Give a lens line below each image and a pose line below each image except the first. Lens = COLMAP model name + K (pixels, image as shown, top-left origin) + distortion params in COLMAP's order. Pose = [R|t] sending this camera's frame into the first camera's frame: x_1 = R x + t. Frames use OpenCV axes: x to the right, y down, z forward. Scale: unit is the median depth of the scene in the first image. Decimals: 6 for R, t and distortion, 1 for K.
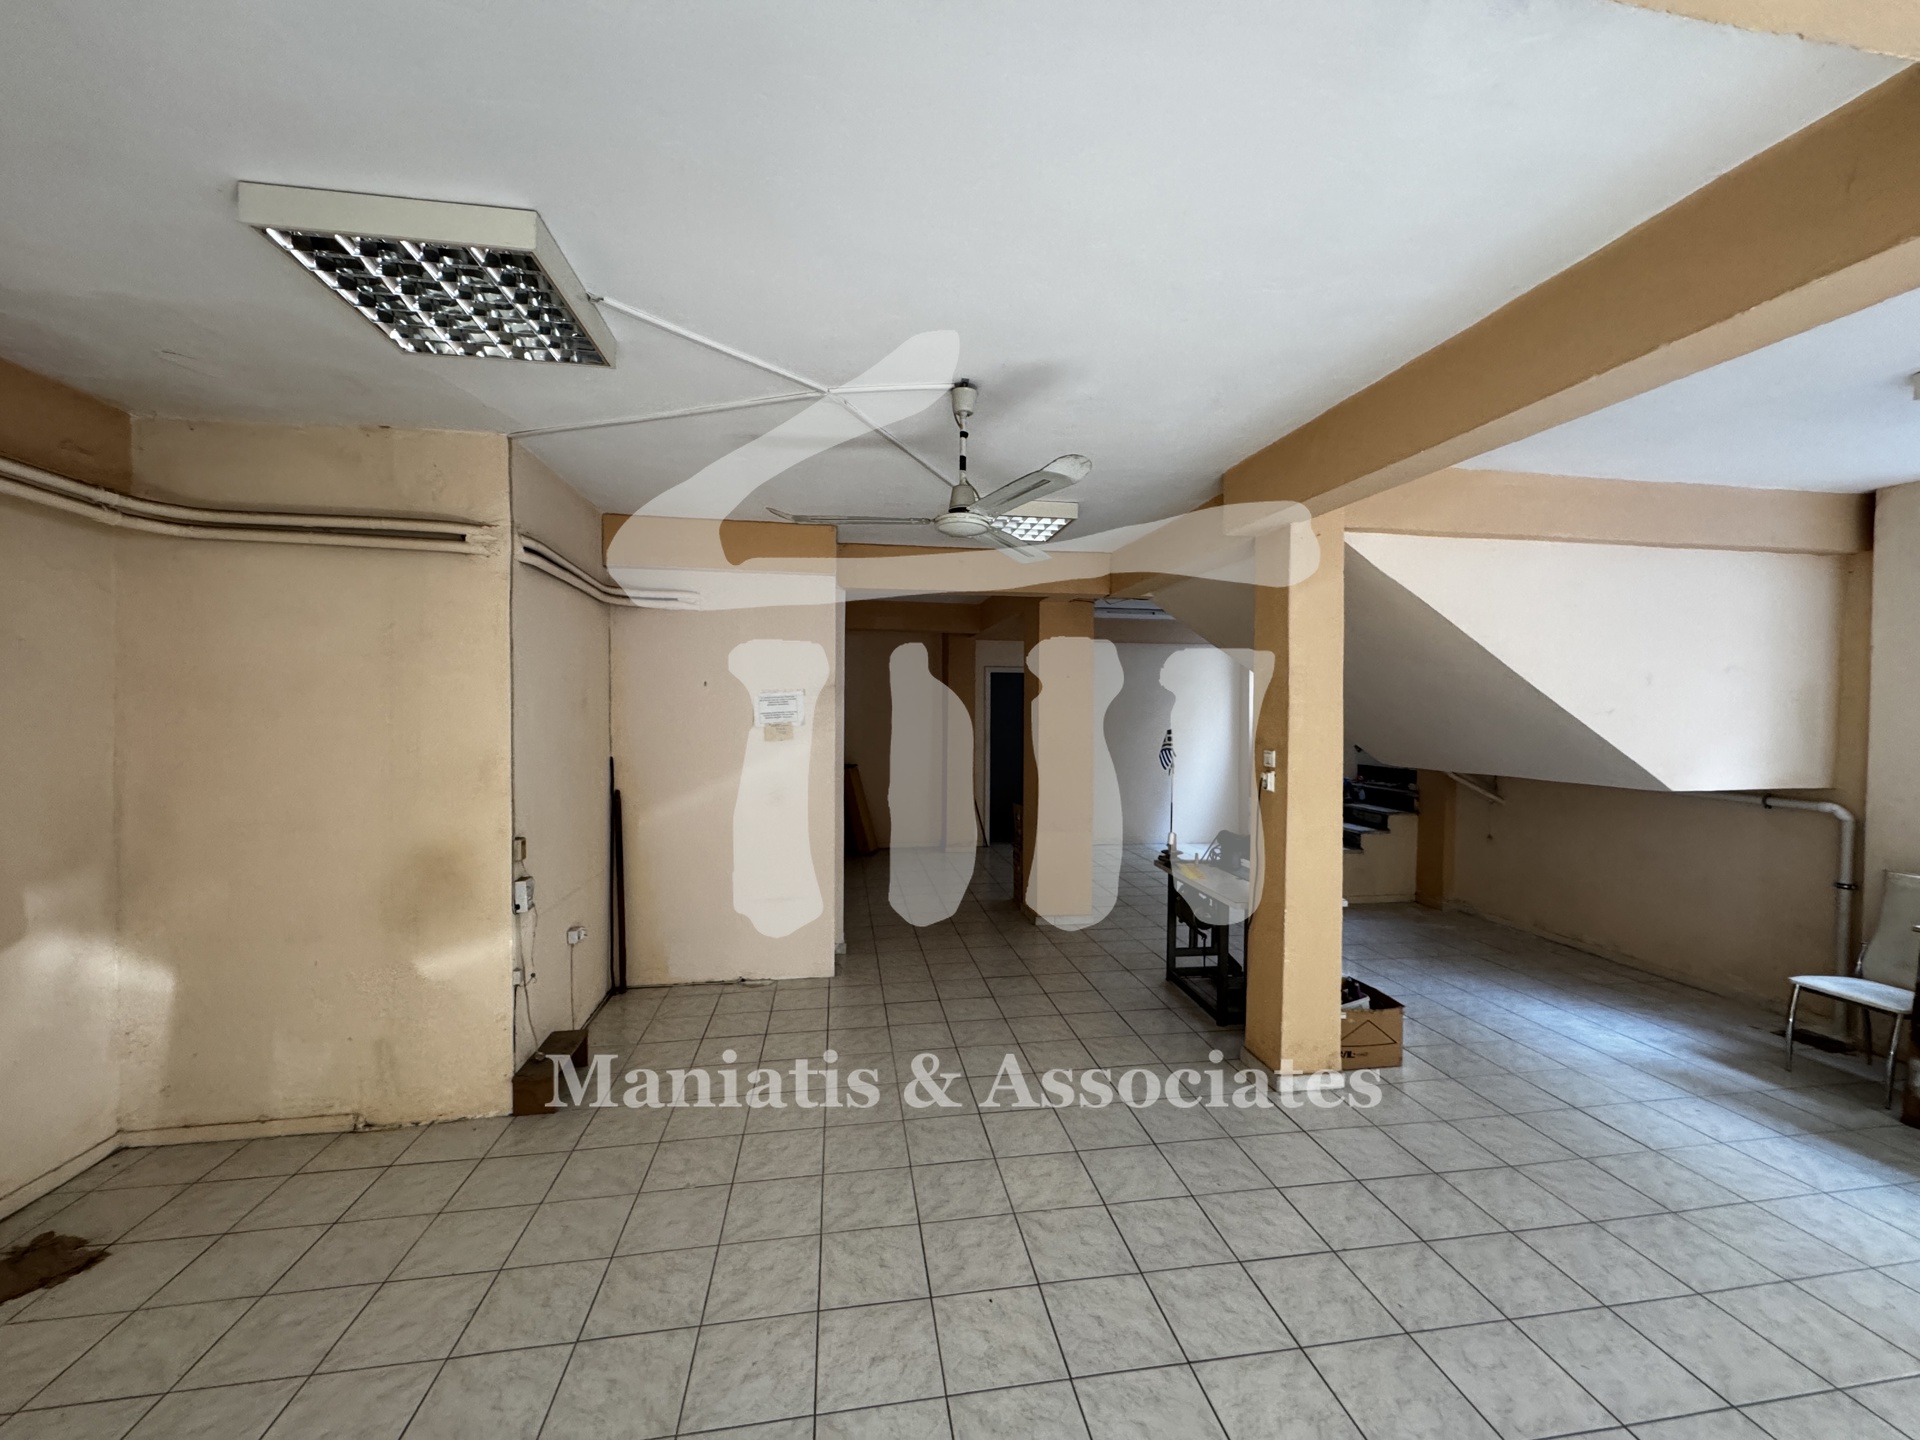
lens RADIAL K [[769.1, 0, 965.4], [0, 769.1, 720.4], [0, 0, 1]] dist [0.002231, 0.000381]
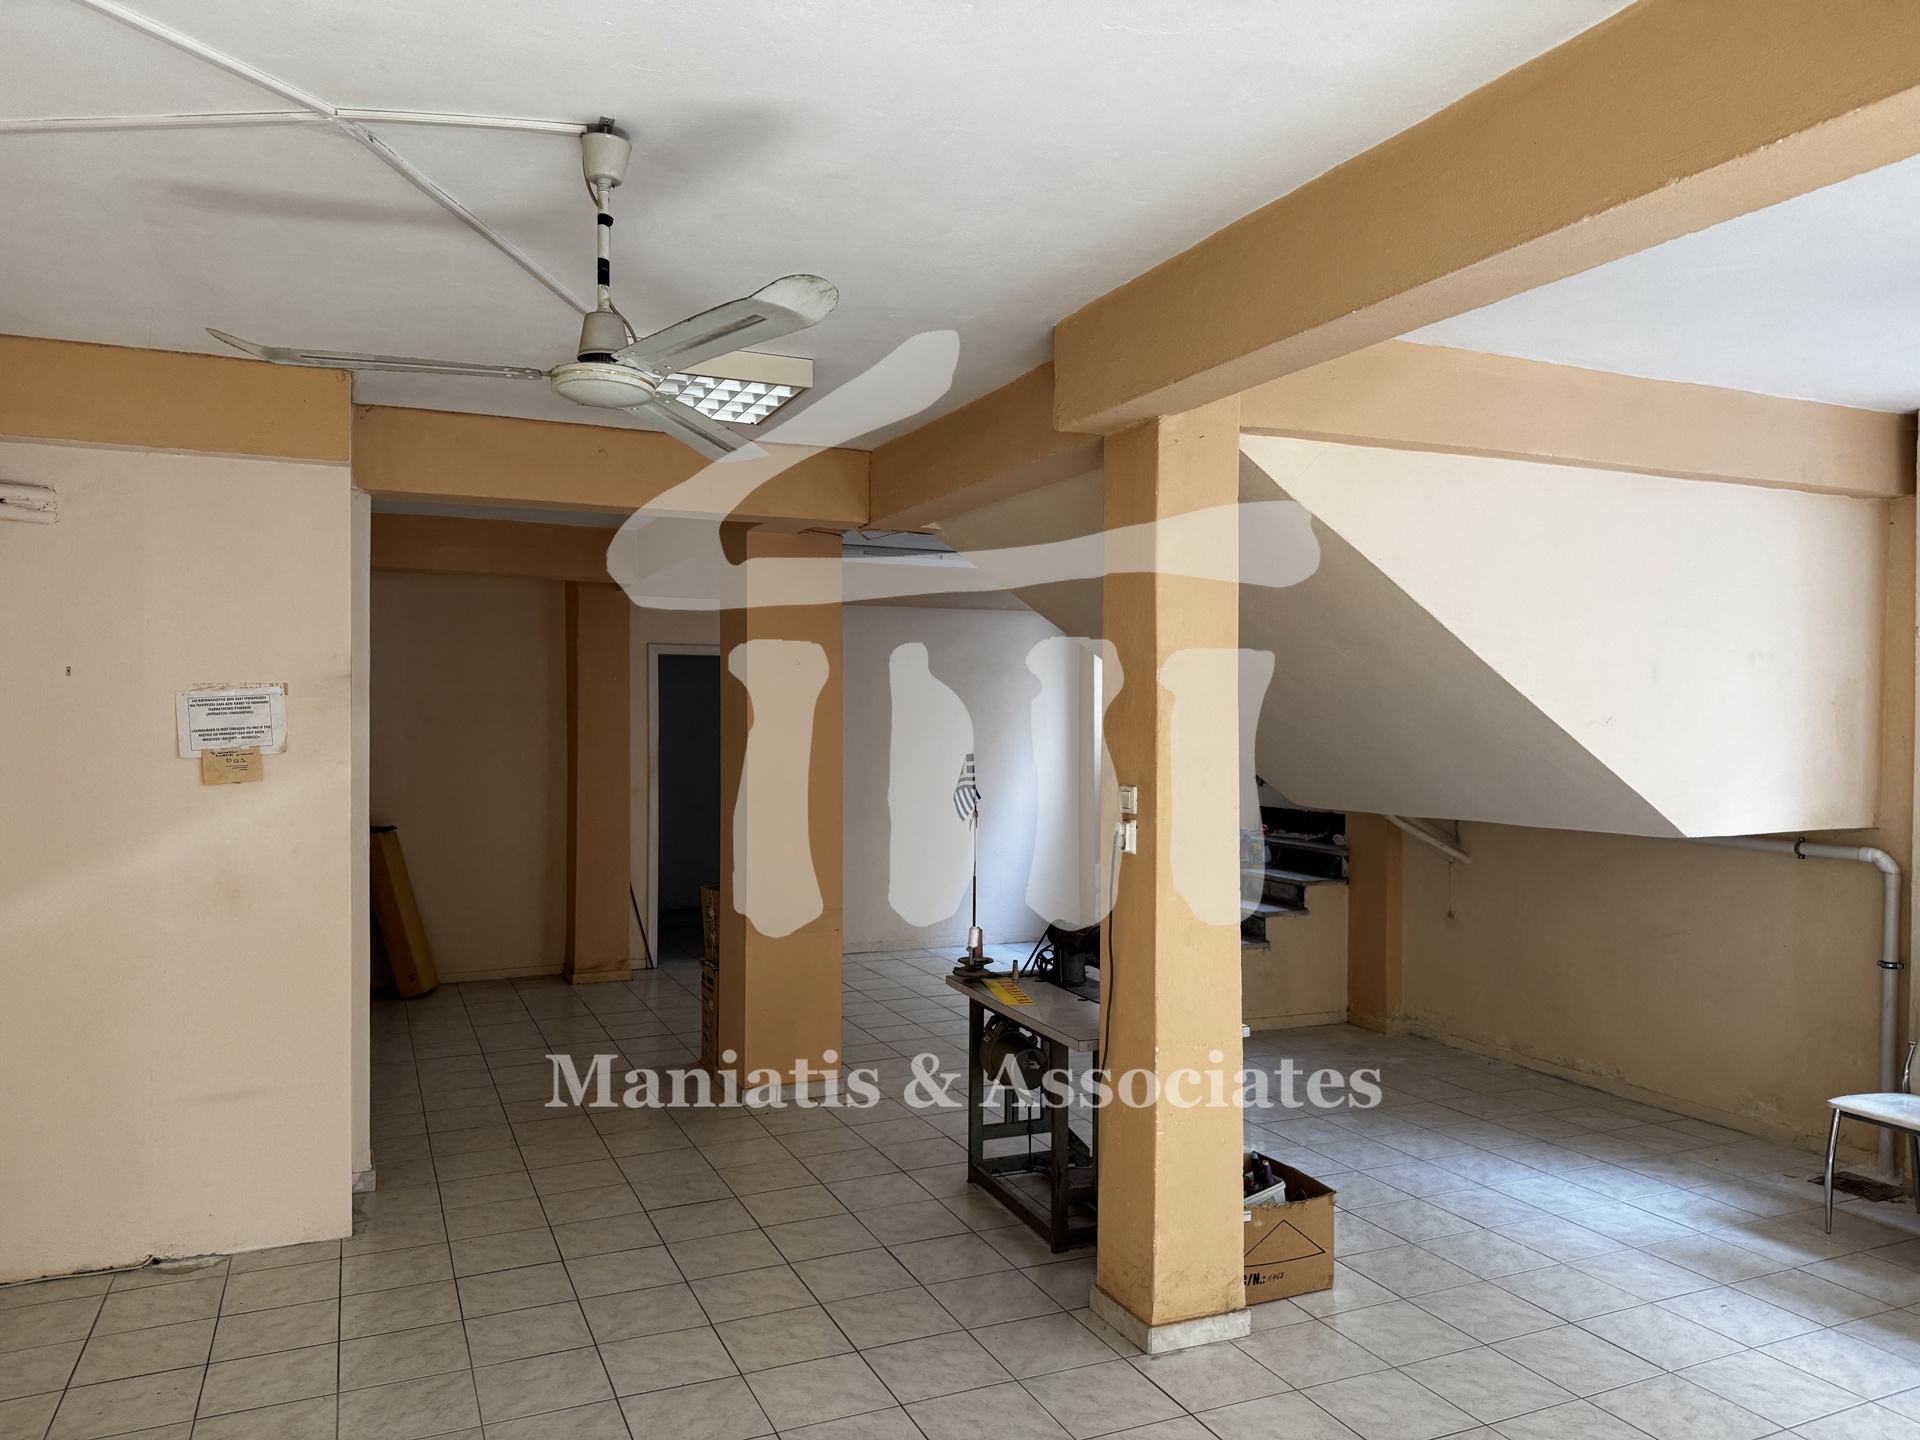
lens RADIAL K [[1314.3, 0, 962.5], [0, 1314.3, 718.8], [0, 0, 1]] dist [-0.027948, -0.002769]
pose [[0.967292, -0.003386, 0.253641, 0.007433], [0.007068, 0.999882, -0.013605, -0.001866], [-0.253566, 0.014953, 0.967203, 0.042651]]
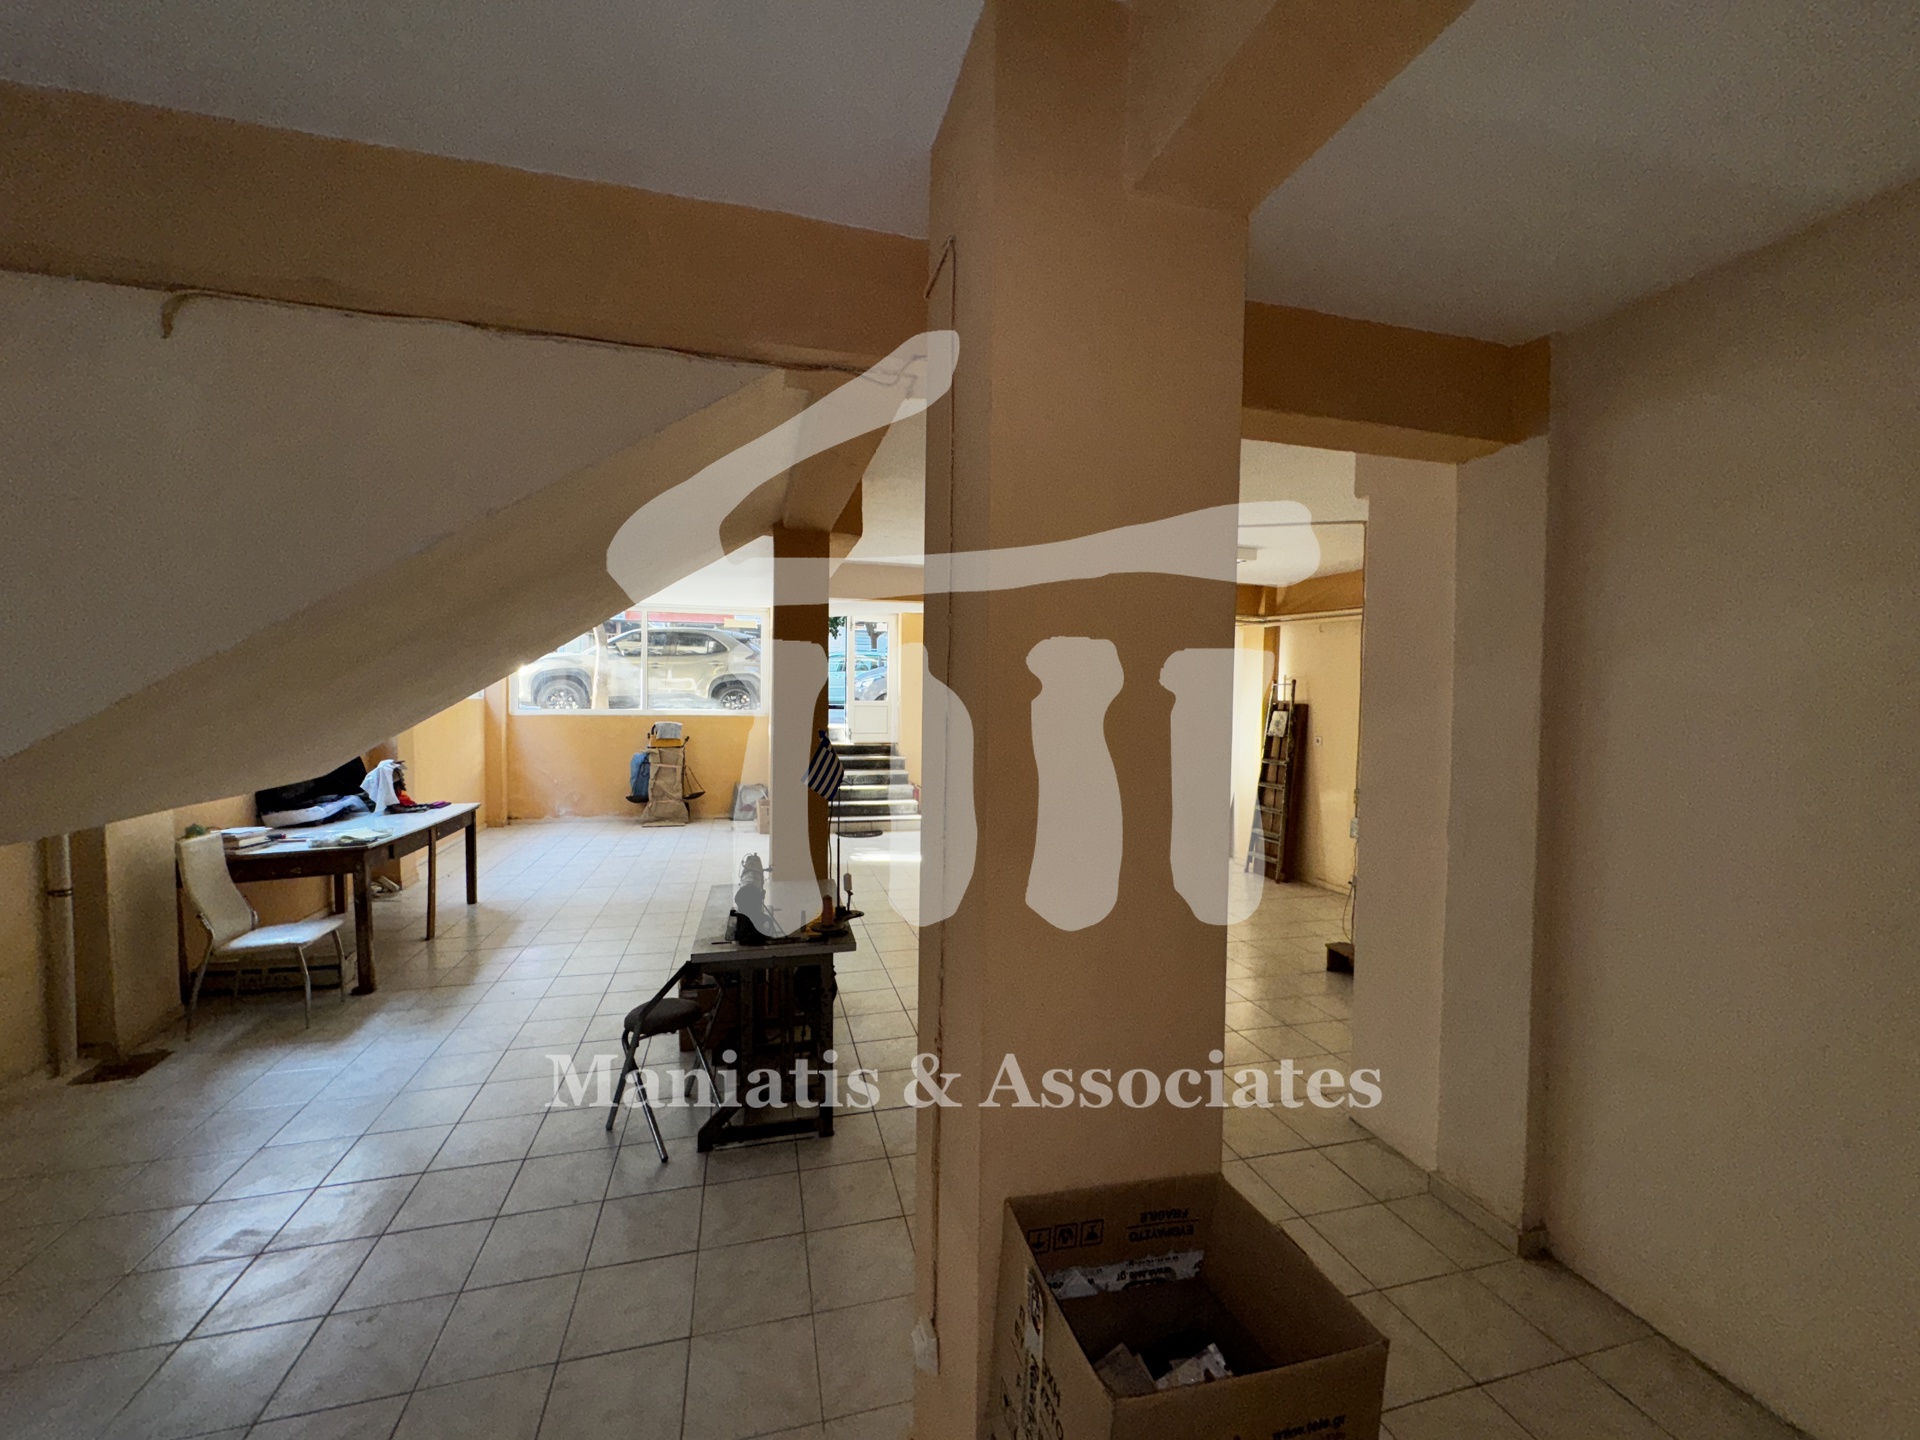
lens RADIAL K [[769.1, 0, 960.1], [0, 769.1, 724.4], [0, 0, 1]] dist [0.002231, 0.000381]
pose [[-0.994337, -0.014473, -0.105283, 0.277567], [-0.021243, 0.997758, 0.063465, -0.042962], [0.104129, 0.065342, -0.992415, 1.983174]]
